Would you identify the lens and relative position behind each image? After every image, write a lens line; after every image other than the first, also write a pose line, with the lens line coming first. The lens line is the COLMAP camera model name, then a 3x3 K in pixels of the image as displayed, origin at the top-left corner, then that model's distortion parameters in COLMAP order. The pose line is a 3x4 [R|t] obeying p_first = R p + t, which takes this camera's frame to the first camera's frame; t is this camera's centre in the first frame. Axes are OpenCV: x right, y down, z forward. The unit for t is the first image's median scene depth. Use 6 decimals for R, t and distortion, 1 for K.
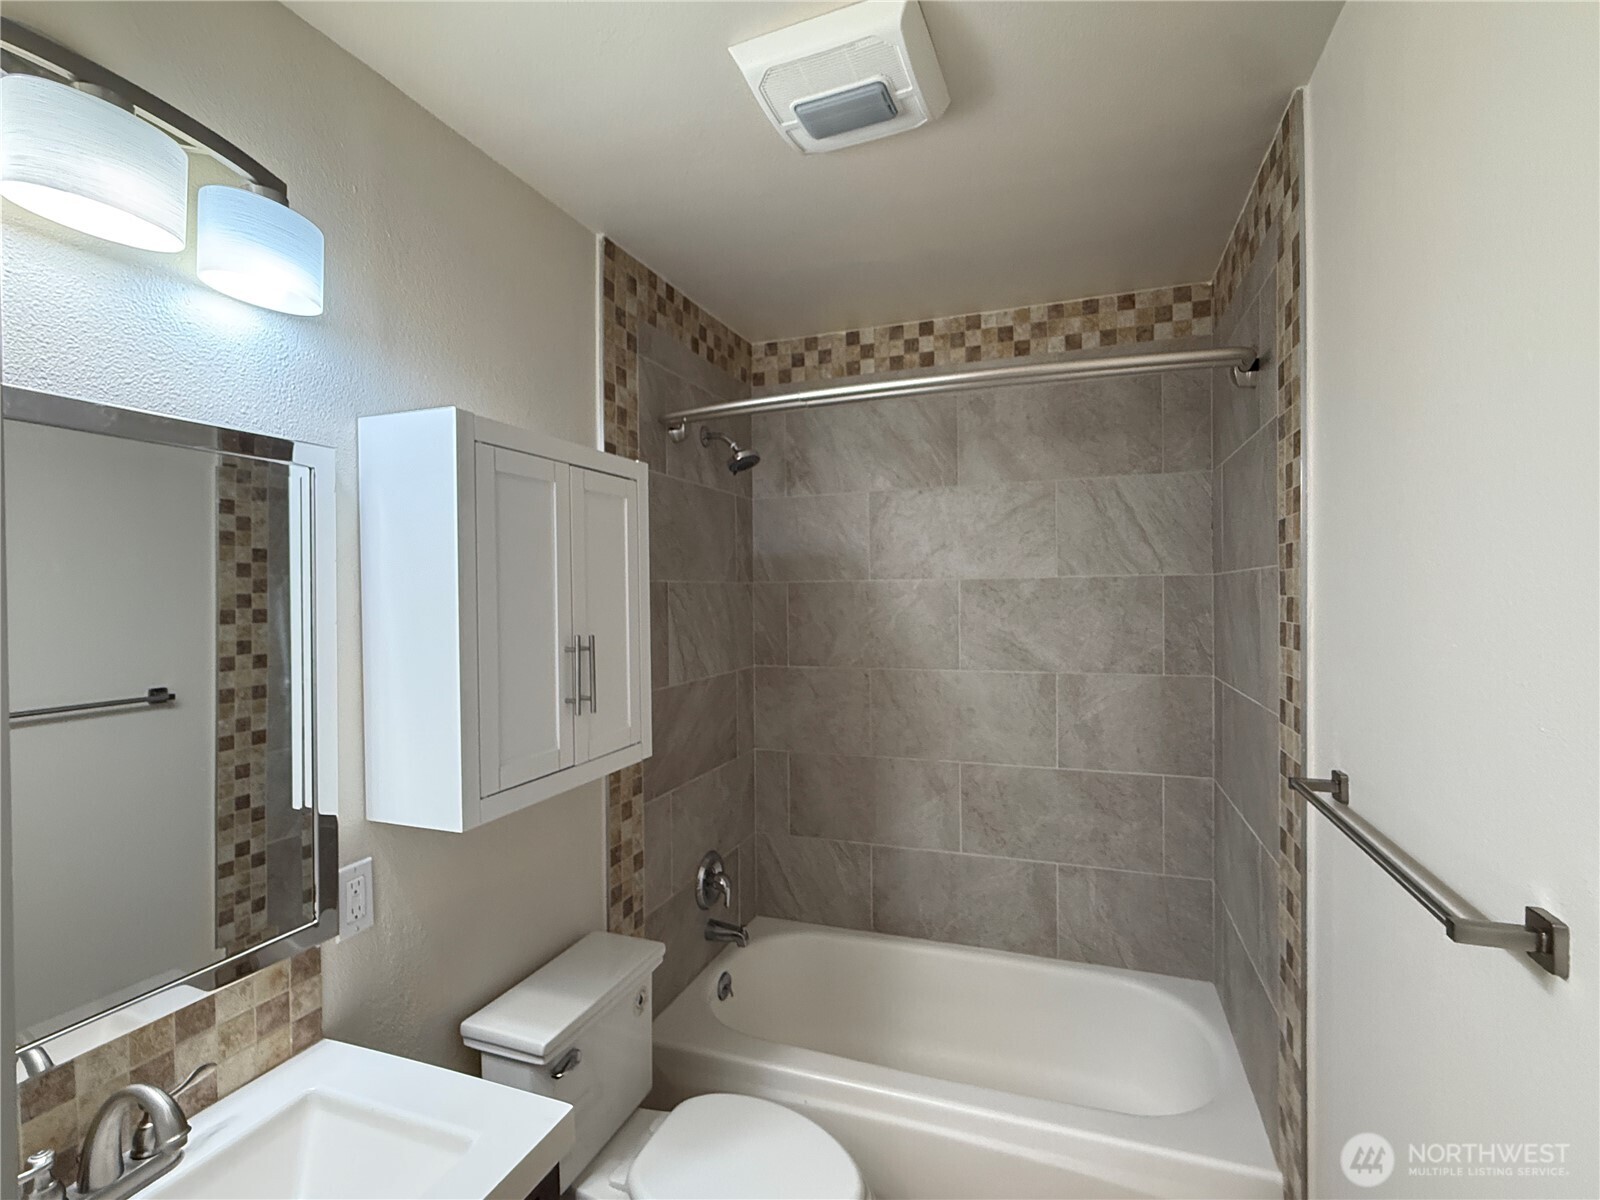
lens RADIAL K [[741.8, 0, 798.0], [0, 741.8, 599.7], [0, 0, 1]] dist [0.002128, 0.000418]
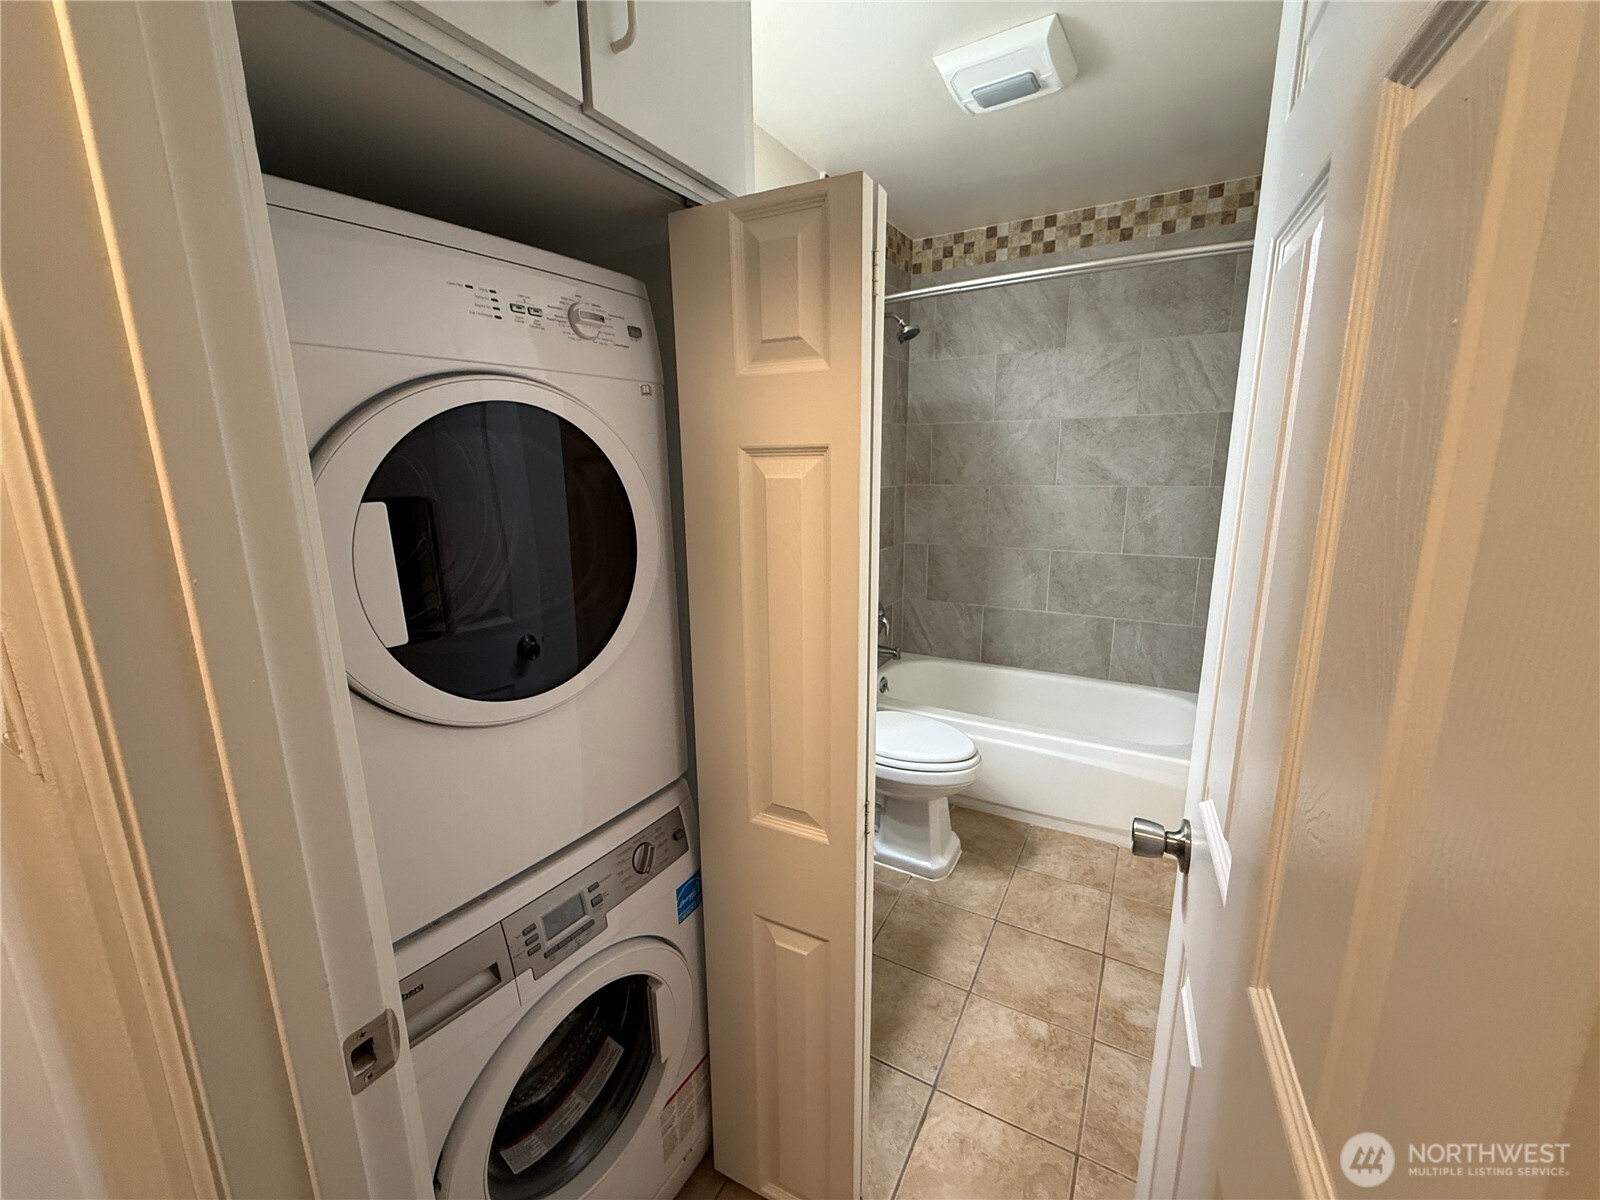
lens RADIAL K [[645.0, 0, 798.3], [0, 645.0, 599.2], [0, 0, 1]] dist [0.003286, 0.000294]
pose [[0.985346, 0.035561, -0.166821, -0.053909], [-0.001145, 0.979383, 0.202008, 0.060887], [0.170566, -0.198856, 0.965072, -0.322776]]
